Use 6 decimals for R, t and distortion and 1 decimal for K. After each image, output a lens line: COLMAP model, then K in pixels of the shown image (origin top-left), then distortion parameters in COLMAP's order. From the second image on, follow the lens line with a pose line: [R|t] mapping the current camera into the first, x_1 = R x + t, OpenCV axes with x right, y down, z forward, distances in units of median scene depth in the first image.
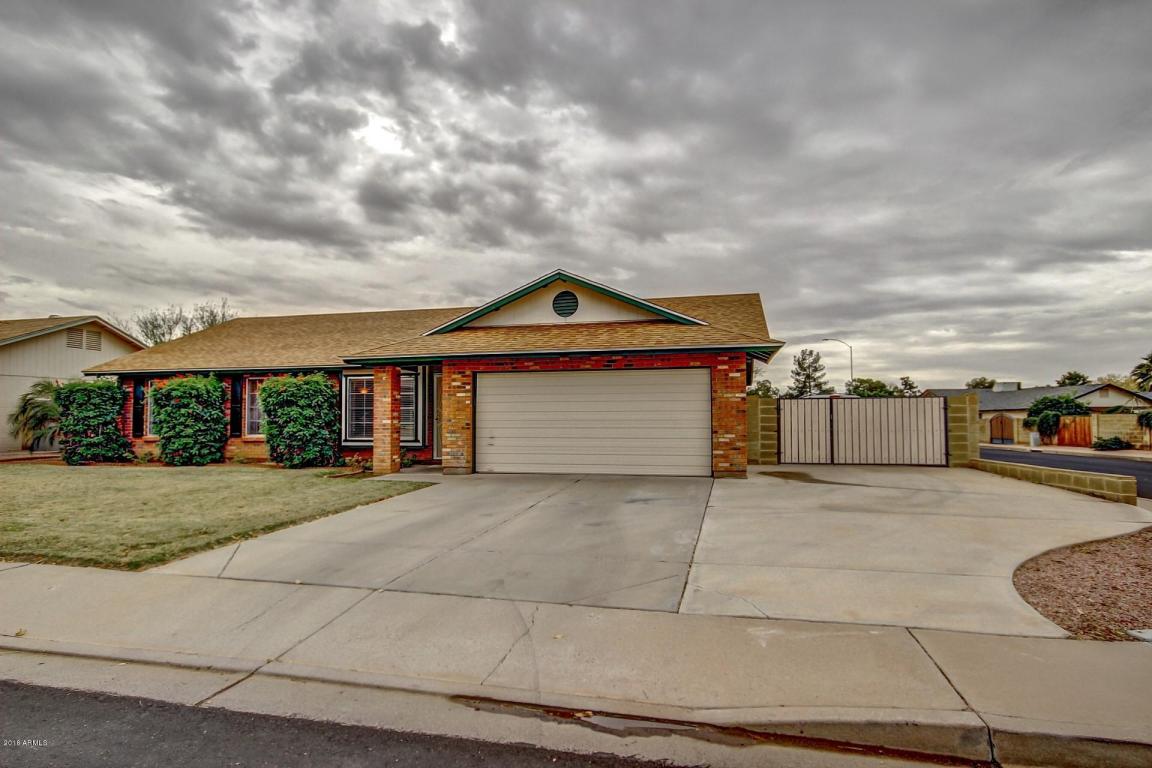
lens RADIAL K [[621.7, 0, 574.4], [0, 621.7, 459.0], [0, 0, 1]] dist [0.001371, 0.000281]
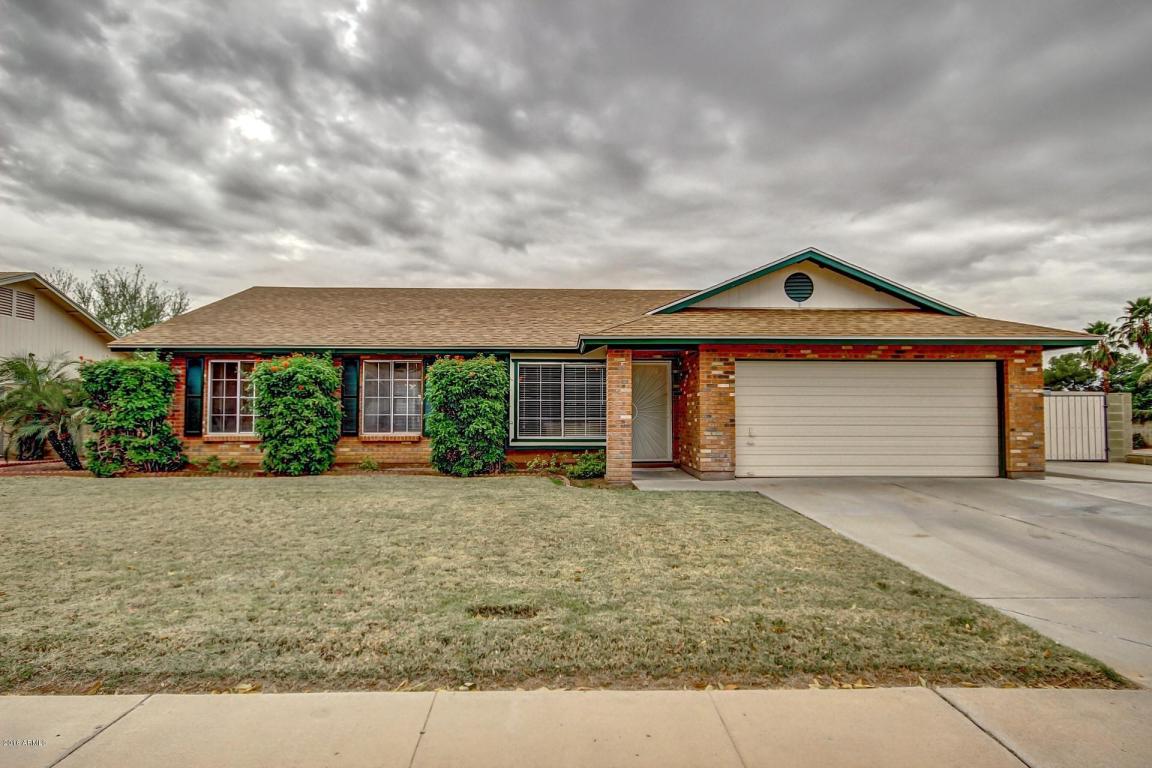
lens RADIAL K [[585.0, 0, 584.8], [0, 585.0, 373.1], [0, 0, 1]] dist [0.010015, -0.003606]
pose [[0.966603, 0.022789, 0.255265, -0.051807], [0.011441, 0.991208, -0.131815, -0.001551], [-0.256024, 0.130334, 0.957844, 0.025670]]
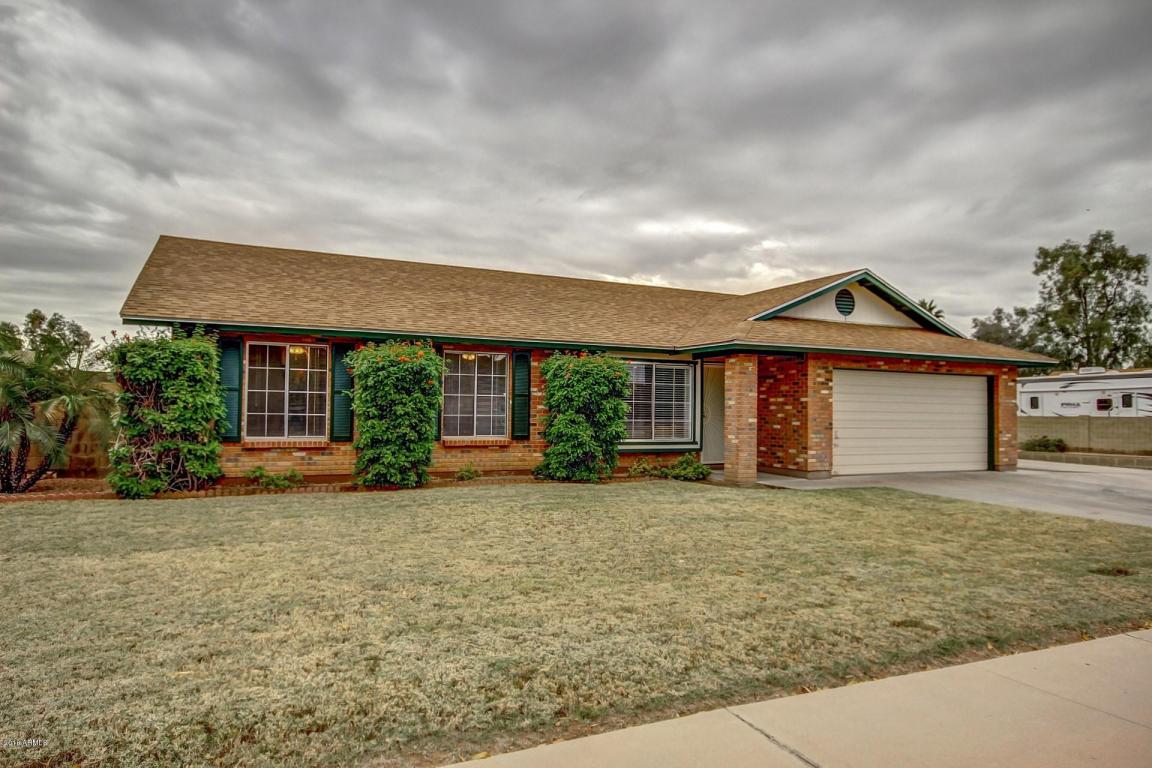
lens RADIAL K [[717.7, 0, 565.8], [0, 717.7, 394.7], [0, 0, 1]] dist [0.012668, 0.003679]
pose [[0.777798, 0.029815, 0.627807, -0.104380], [0.026708, 0.996404, -0.080408, -0.002162], [-0.627946, 0.079309, 0.774205, 0.038119]]
